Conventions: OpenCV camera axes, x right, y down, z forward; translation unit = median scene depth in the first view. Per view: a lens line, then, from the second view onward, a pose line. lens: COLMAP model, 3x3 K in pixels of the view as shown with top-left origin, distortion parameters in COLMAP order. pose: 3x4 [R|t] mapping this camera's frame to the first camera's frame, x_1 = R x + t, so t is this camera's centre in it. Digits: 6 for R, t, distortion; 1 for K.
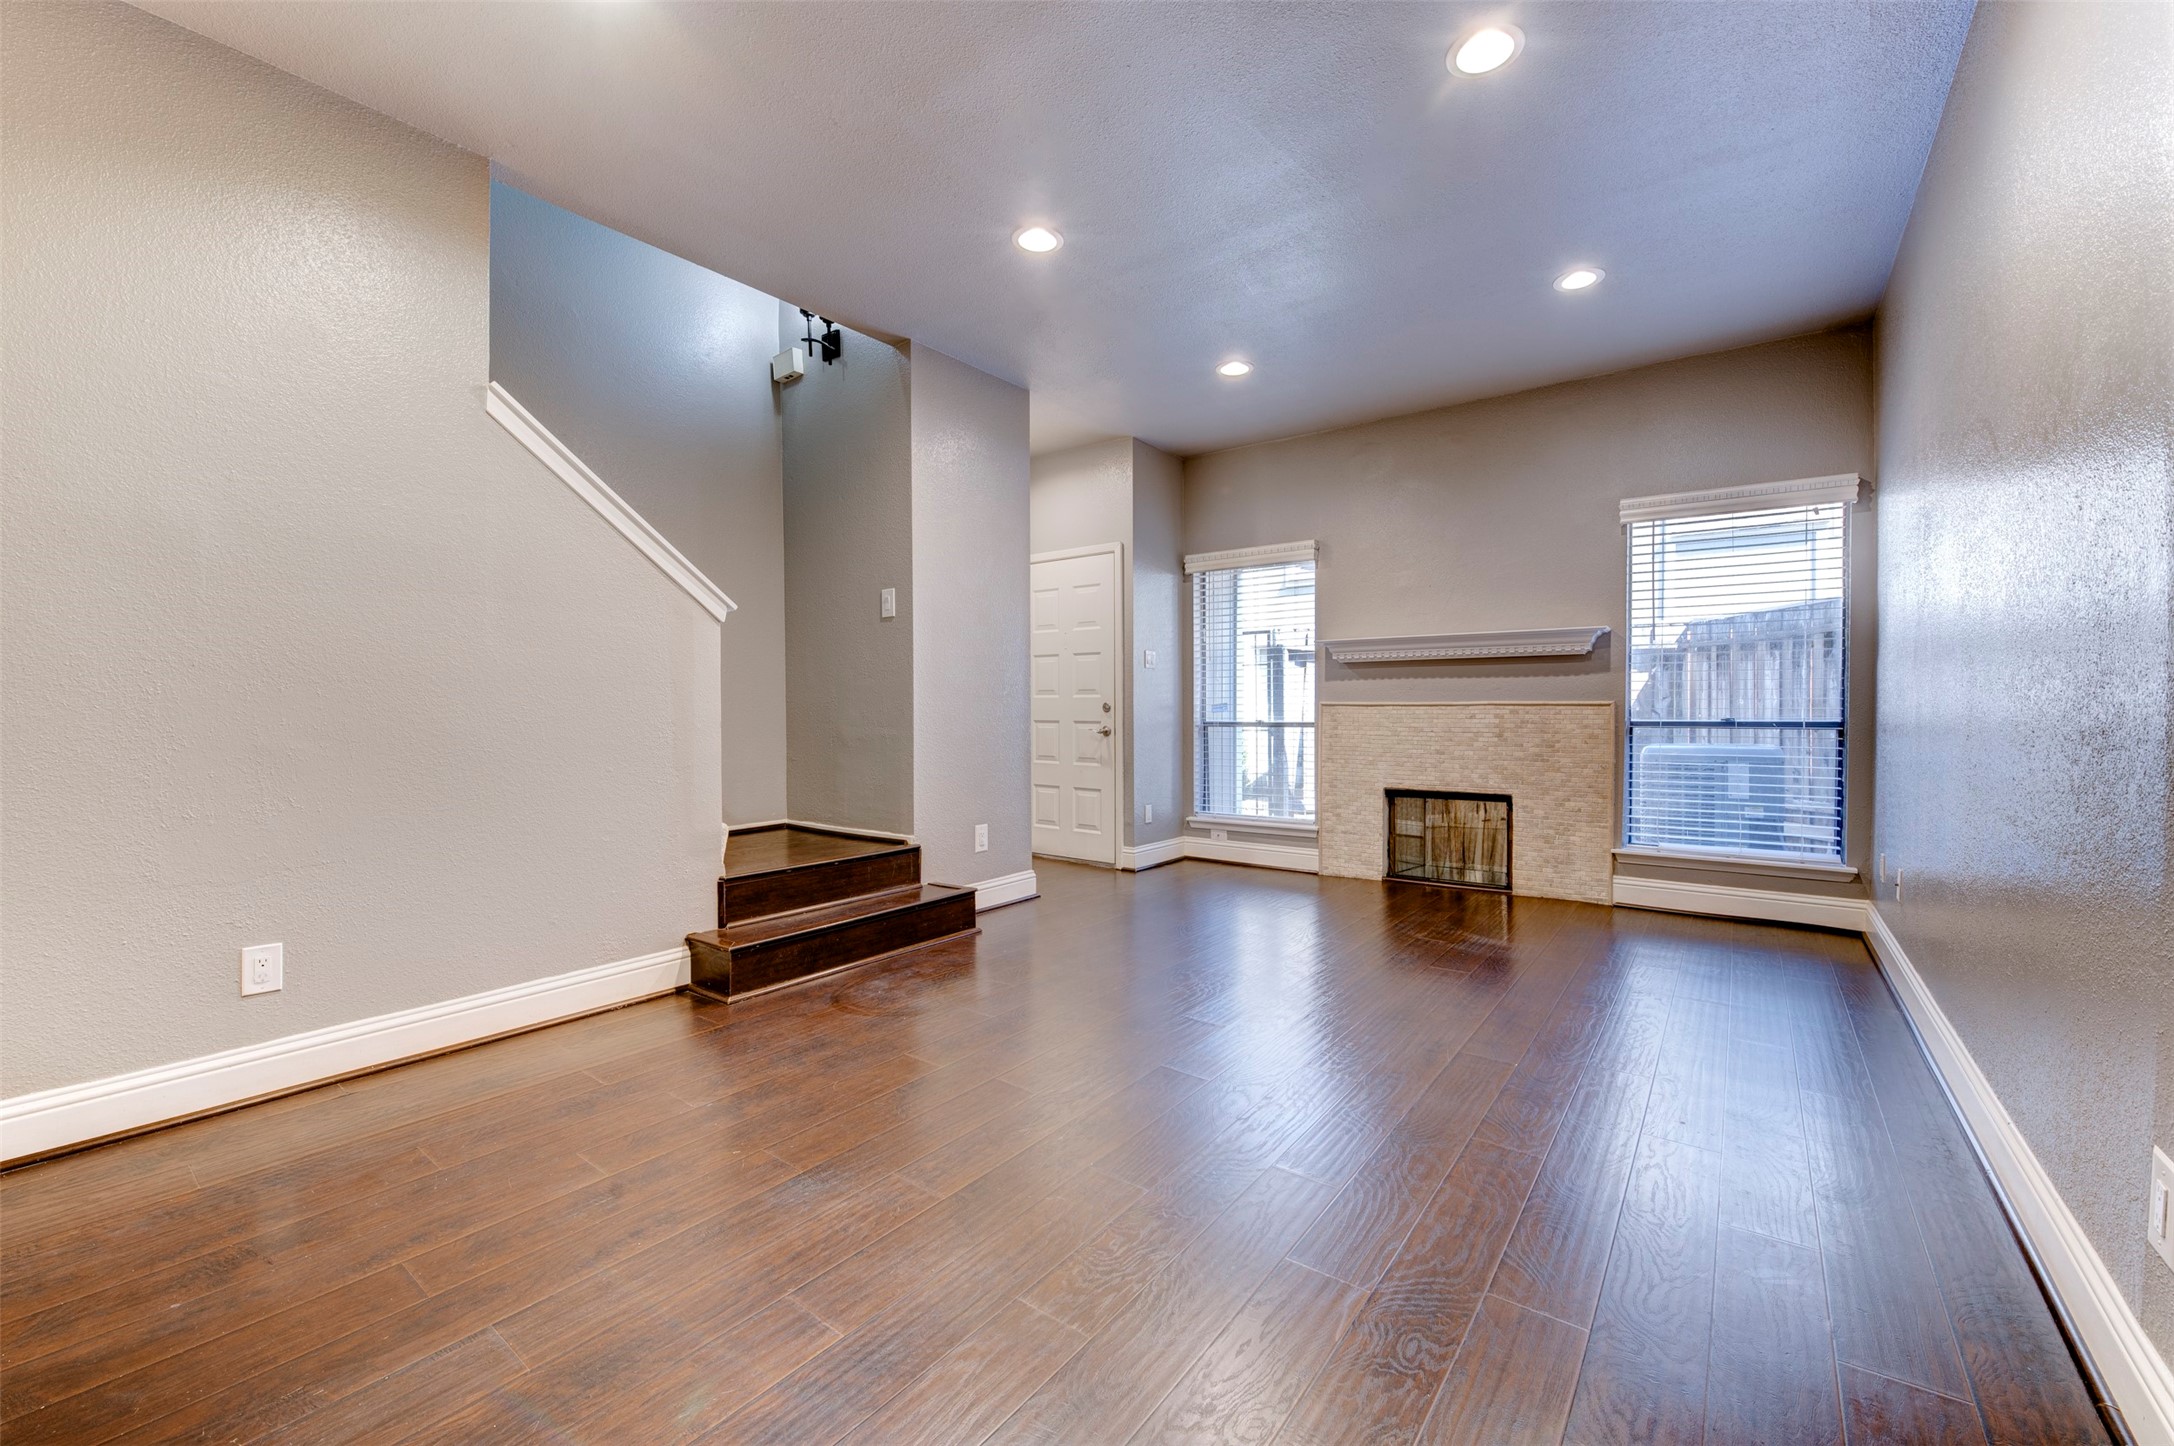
lens RADIAL K [[870.2, 0, 1089.6], [0, 870.2, 721.9], [0, 0, 1]] dist [-0.014434, -0.002416]
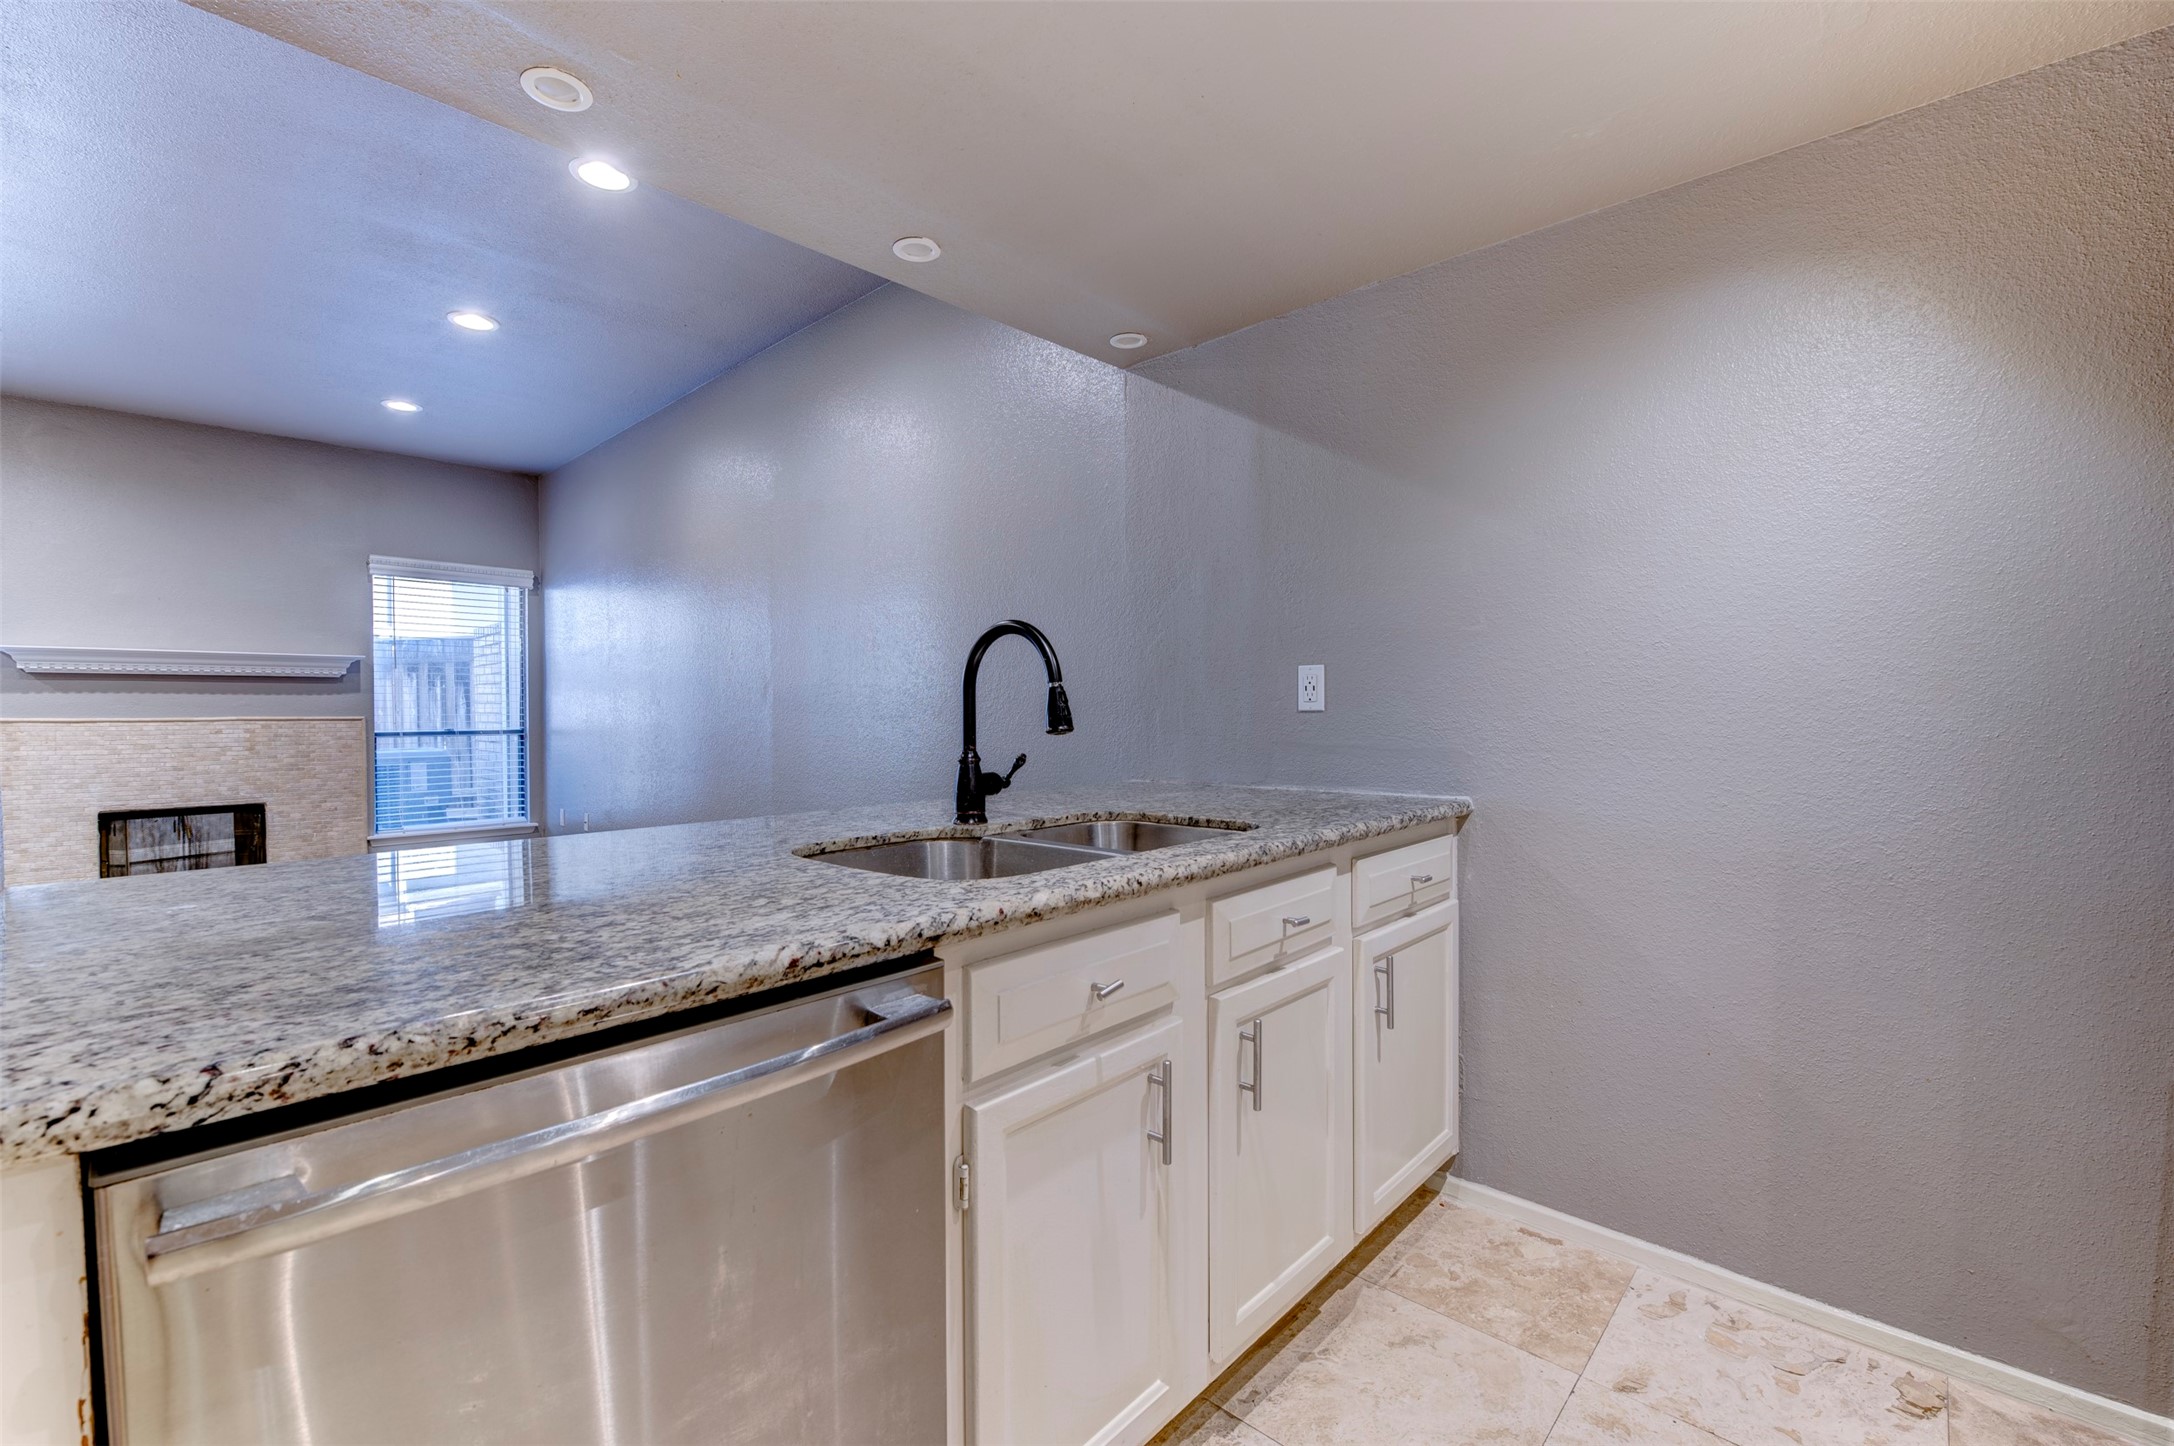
lens RADIAL K [[916.5, 0, 1093.8], [0, 916.5, 721.0], [0, 0, 1]] dist [-0.012390, -0.002664]
pose [[0.103419, -0.012808, 0.994555, -0.545551], [0.017594, 0.999784, 0.011046, -0.013209], [-0.994482, 0.016356, 0.103622, -0.156392]]
